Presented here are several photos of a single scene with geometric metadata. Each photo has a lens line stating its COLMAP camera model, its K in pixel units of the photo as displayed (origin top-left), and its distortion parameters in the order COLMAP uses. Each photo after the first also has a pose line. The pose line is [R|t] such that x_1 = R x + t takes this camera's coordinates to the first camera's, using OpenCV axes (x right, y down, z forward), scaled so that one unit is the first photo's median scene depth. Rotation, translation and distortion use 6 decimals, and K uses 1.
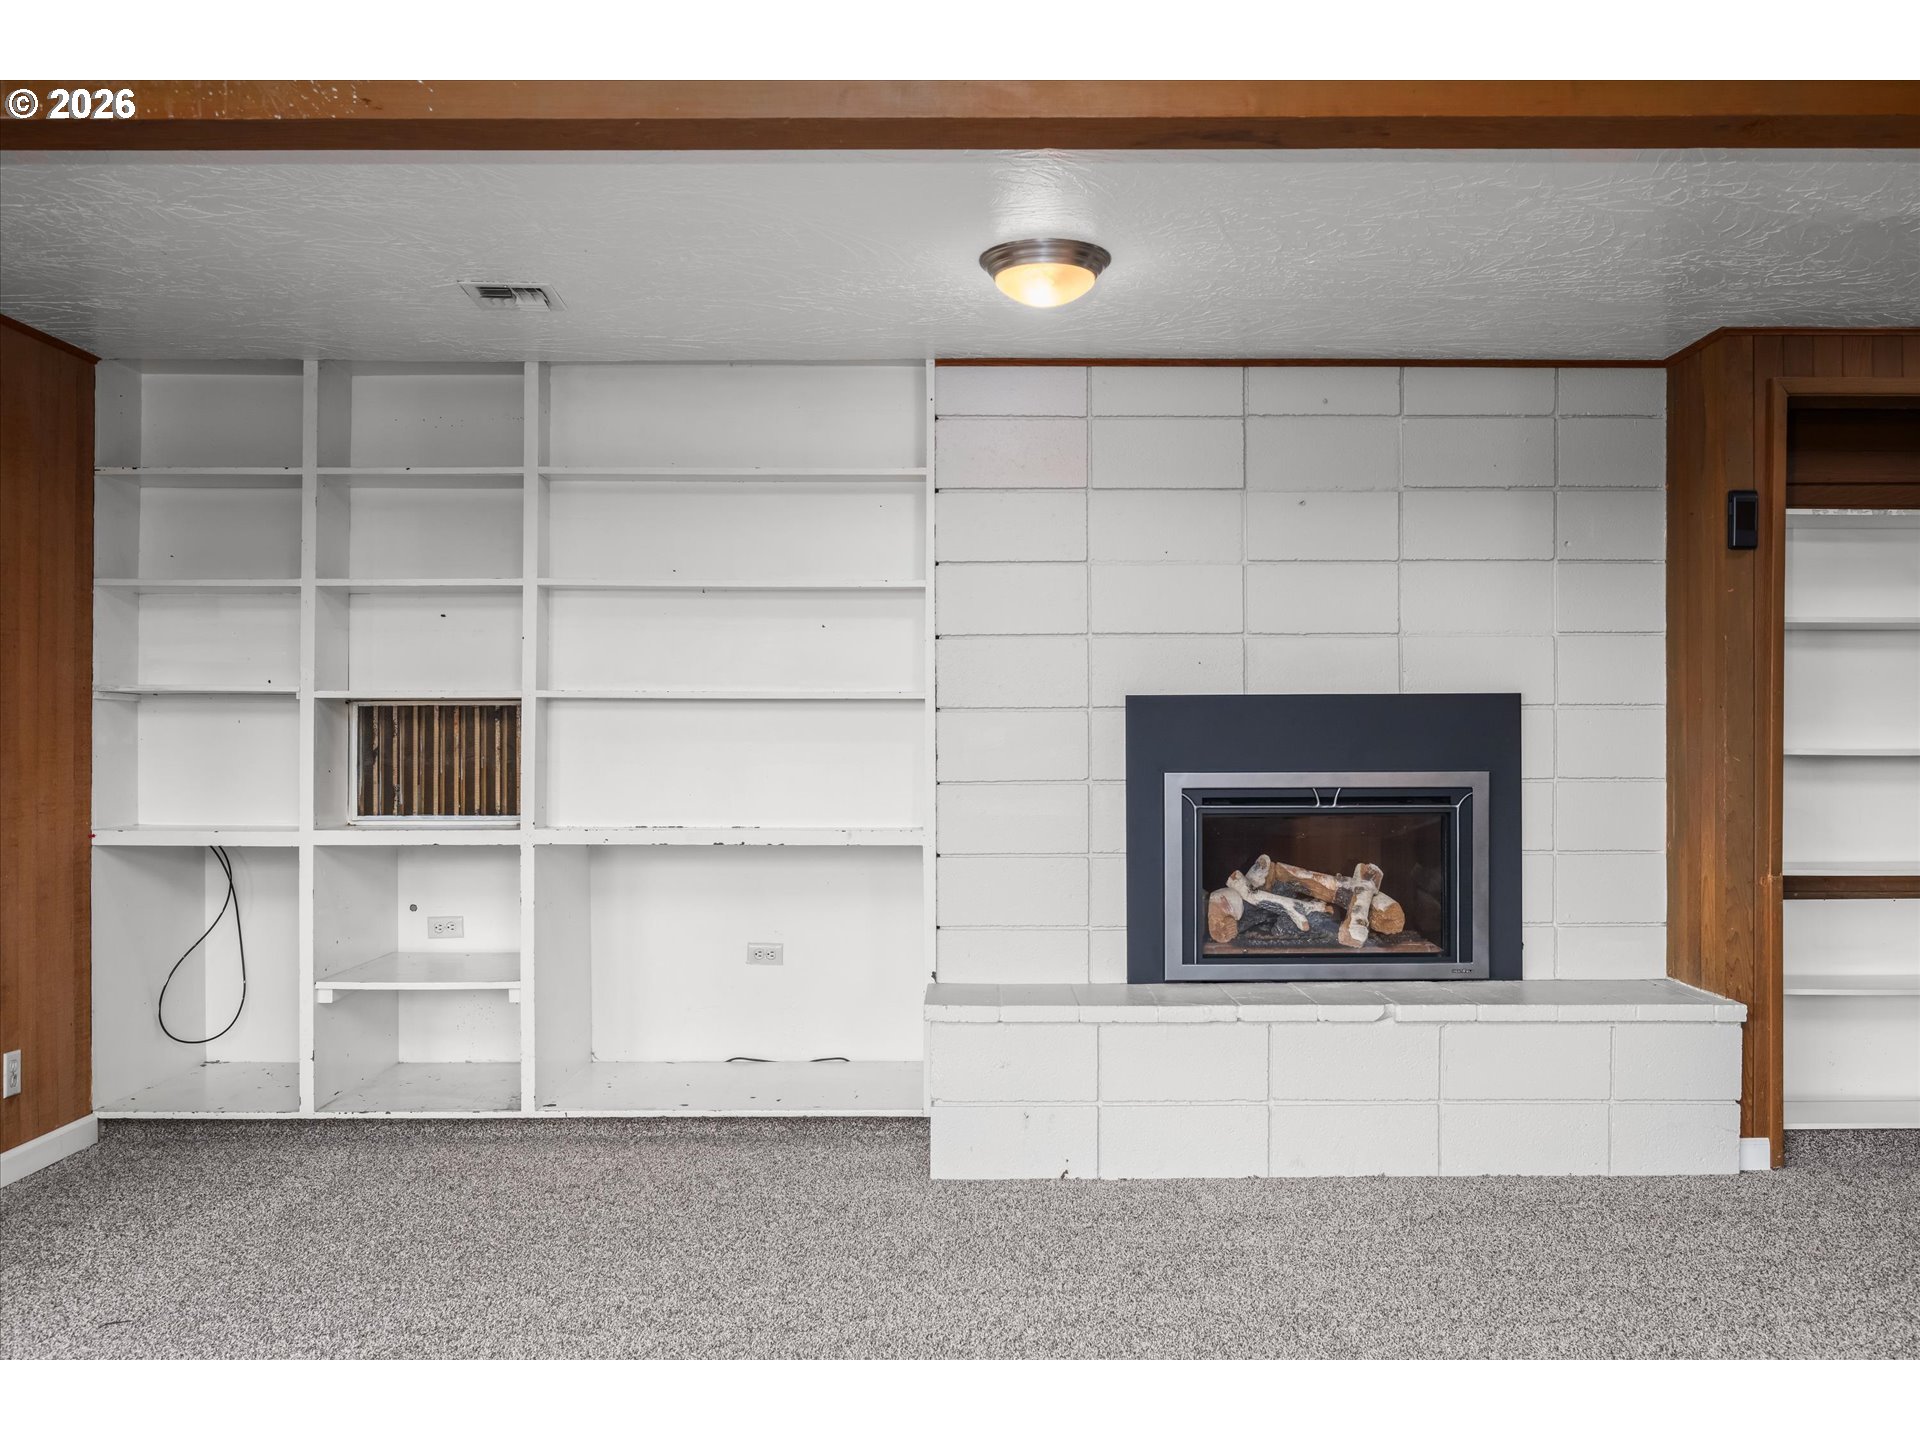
lens RADIAL K [[1465.7, 0, 959.8], [0, 1465.7, 766.1], [0, 0, 1]] dist [-0.009813, -0.002584]
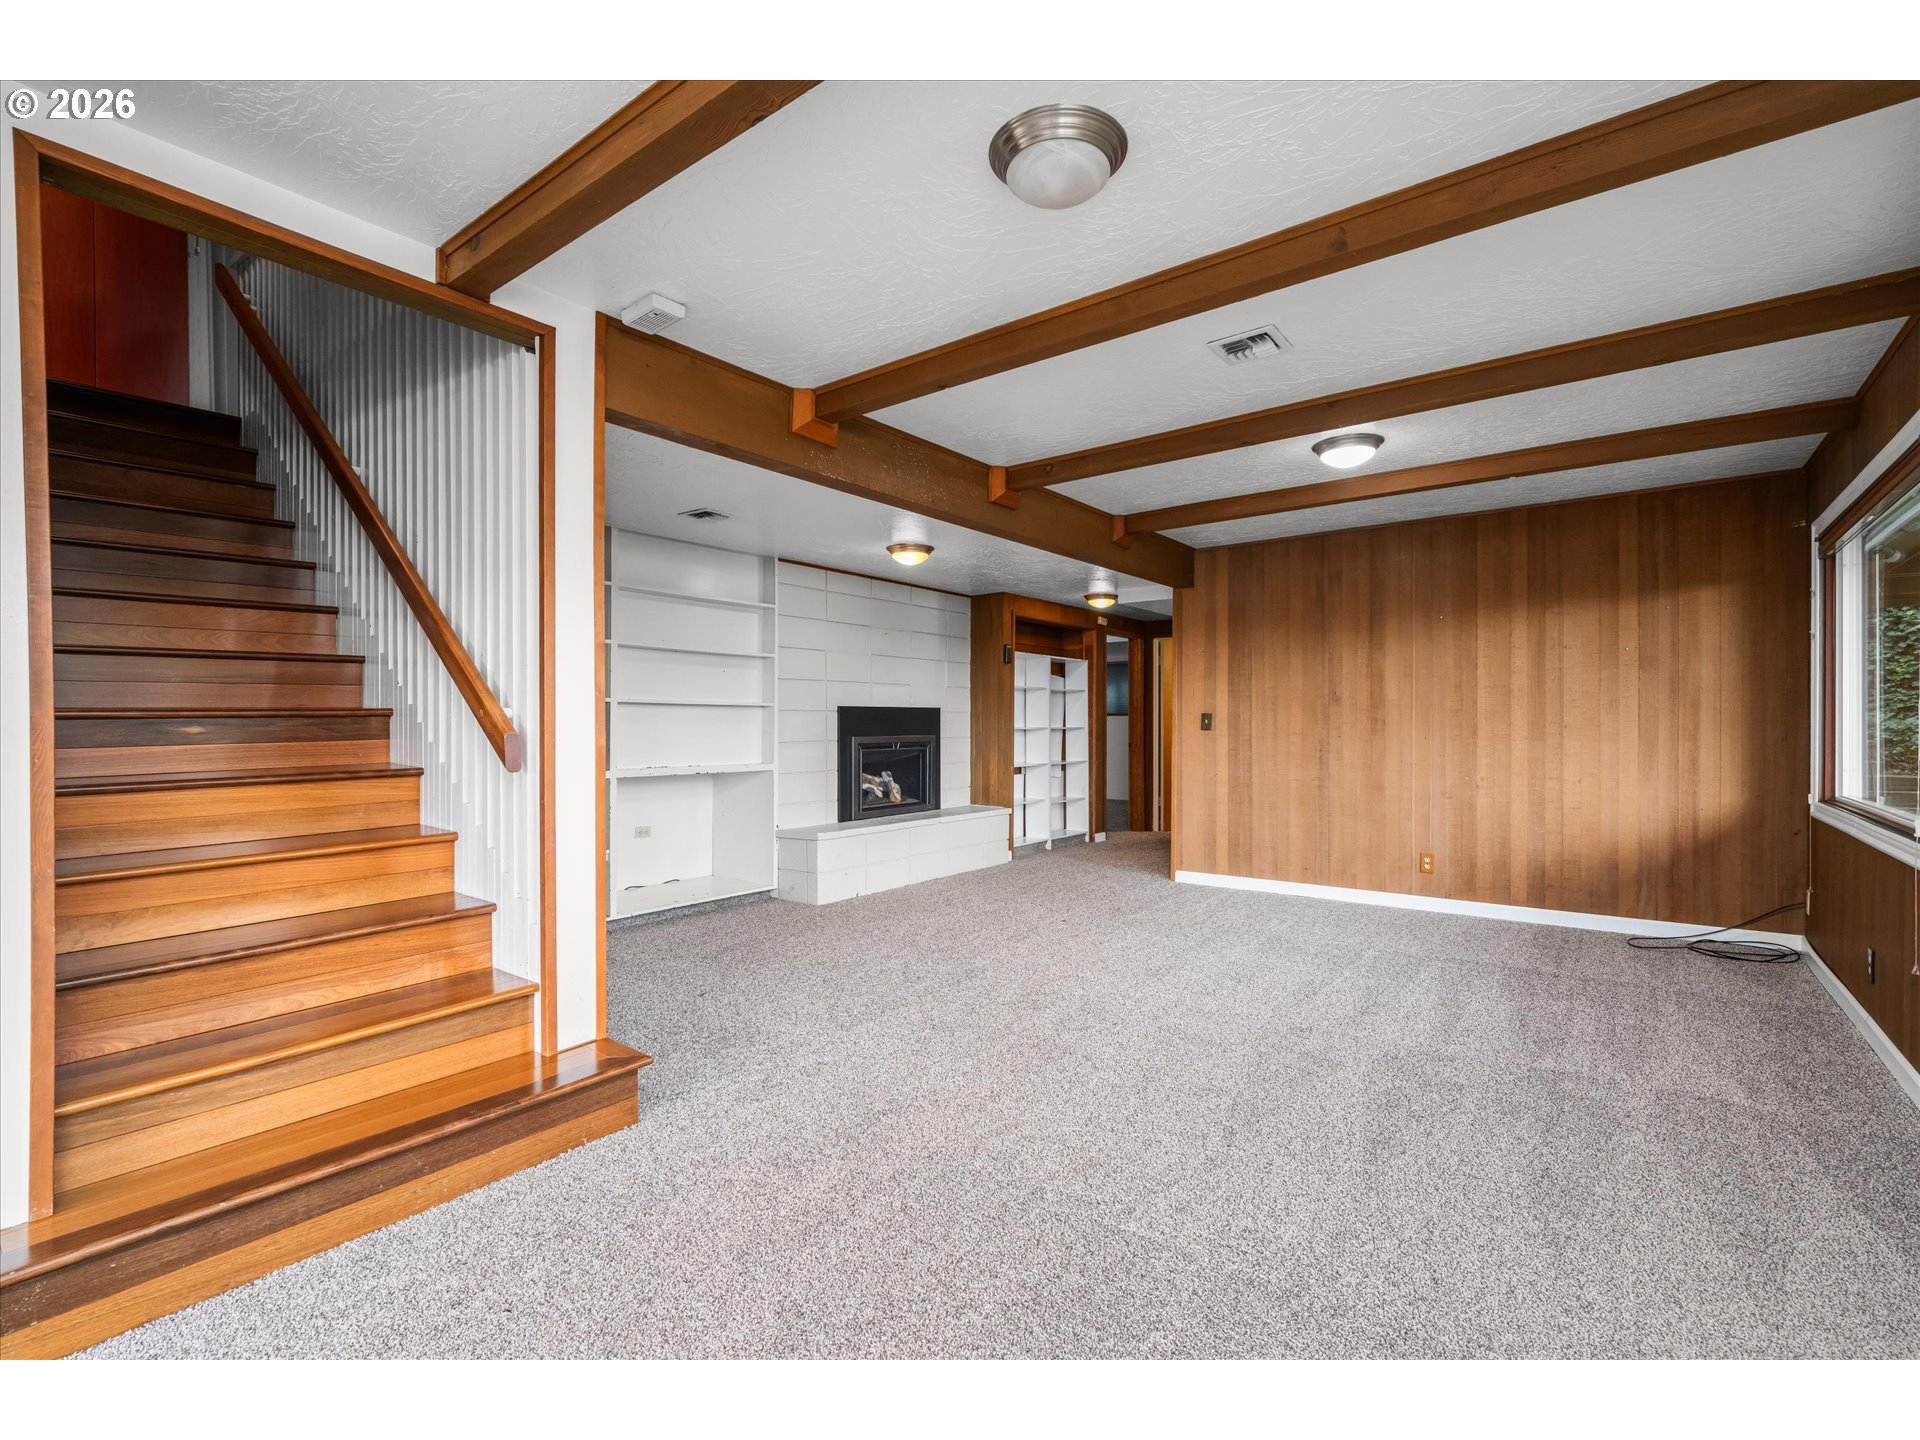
lens RADIAL K [[827.6, 0, 965.3], [0, 827.6, 737.8], [0, 0, 1]] dist [-0.000443, 0.000030]
pose [[0.631201, -0.011266, 0.775538, -0.827132], [0.010714, 0.999926, 0.005806, -0.000485], [-0.775546, 0.004644, 0.631274, -0.046935]]
